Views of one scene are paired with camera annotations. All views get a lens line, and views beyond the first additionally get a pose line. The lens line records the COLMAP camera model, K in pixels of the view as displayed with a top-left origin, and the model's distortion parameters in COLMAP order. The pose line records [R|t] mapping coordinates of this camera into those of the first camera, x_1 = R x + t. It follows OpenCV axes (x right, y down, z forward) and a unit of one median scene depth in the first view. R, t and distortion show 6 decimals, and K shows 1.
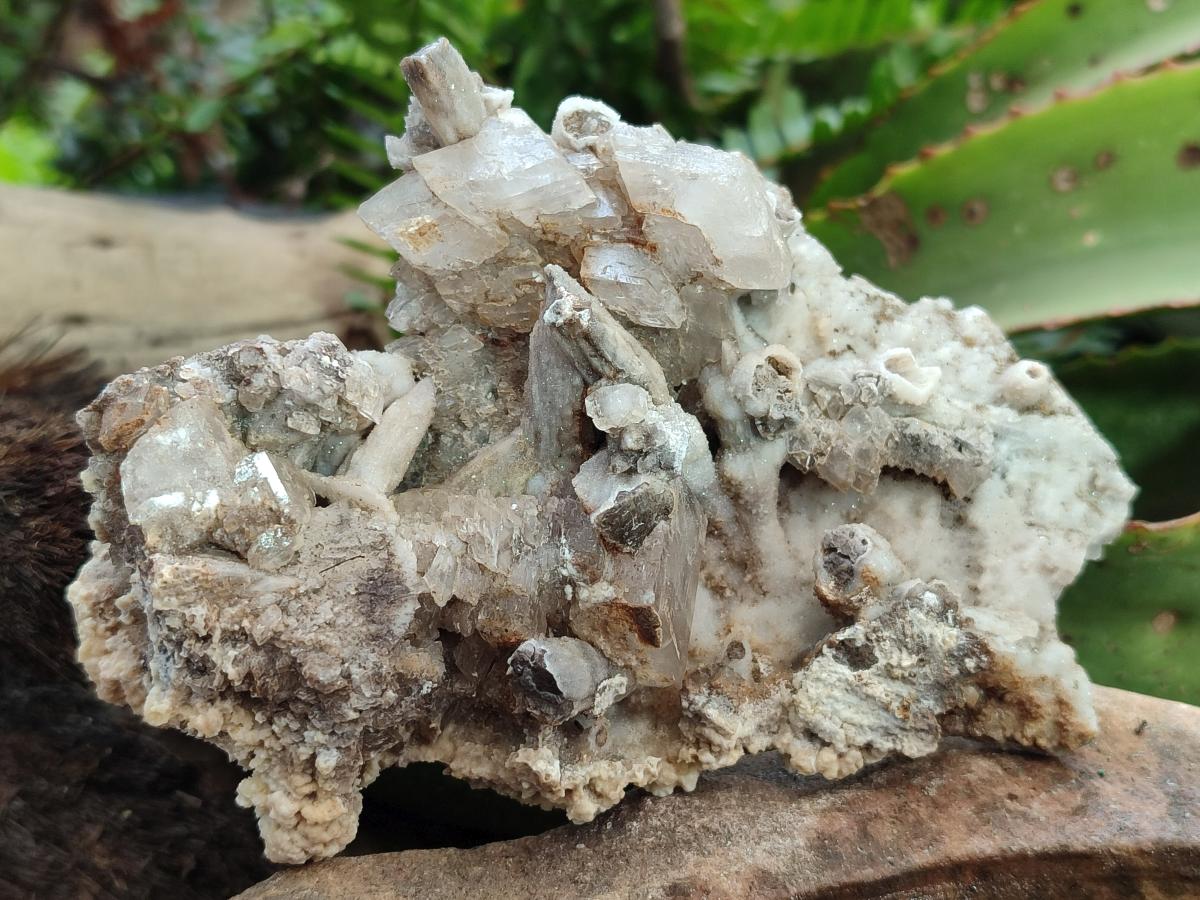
lens RADIAL K [[1830.5, 0, 601.2], [0, 1830.5, 425.0], [0, 0, 1]] dist [0.292598, -2.022404]
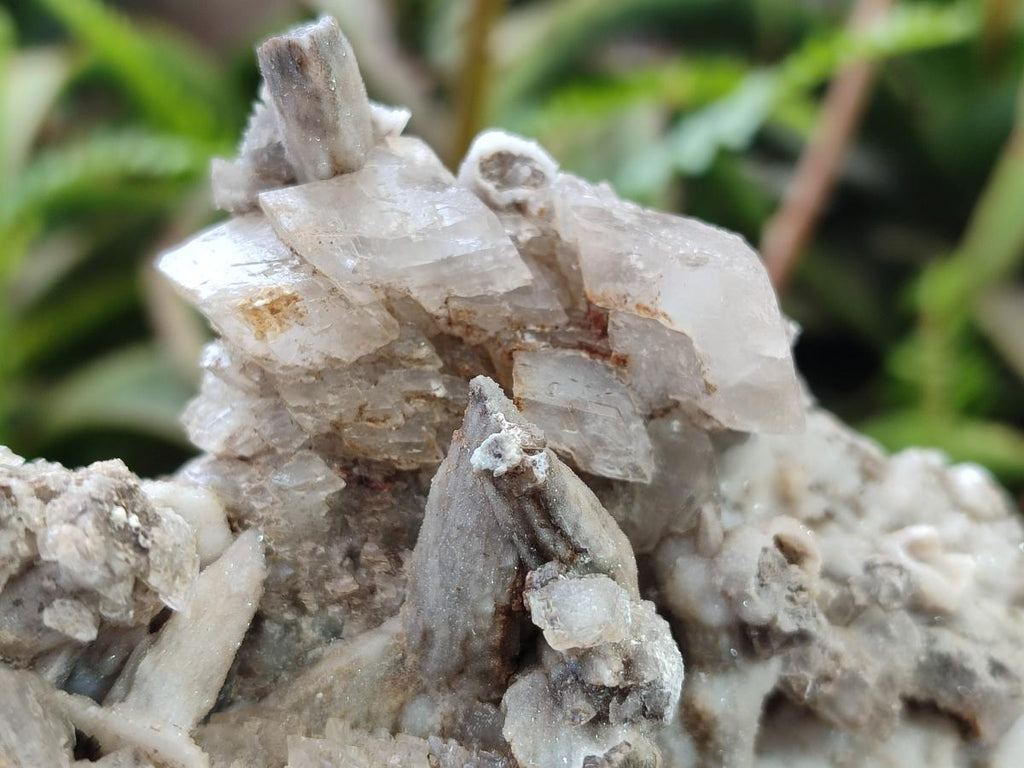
lens RADIAL K [[1562.0, 0, 513.0], [0, 1562.0, 362.7], [0, 0, 1]] dist [0.292598, -2.022404]
pose [[0.980373, 0.080634, 0.179908, -0.111078], [-0.068000, 0.994837, -0.075333, -0.049653], [-0.185053, 0.061621, 0.980795, 0.442945]]
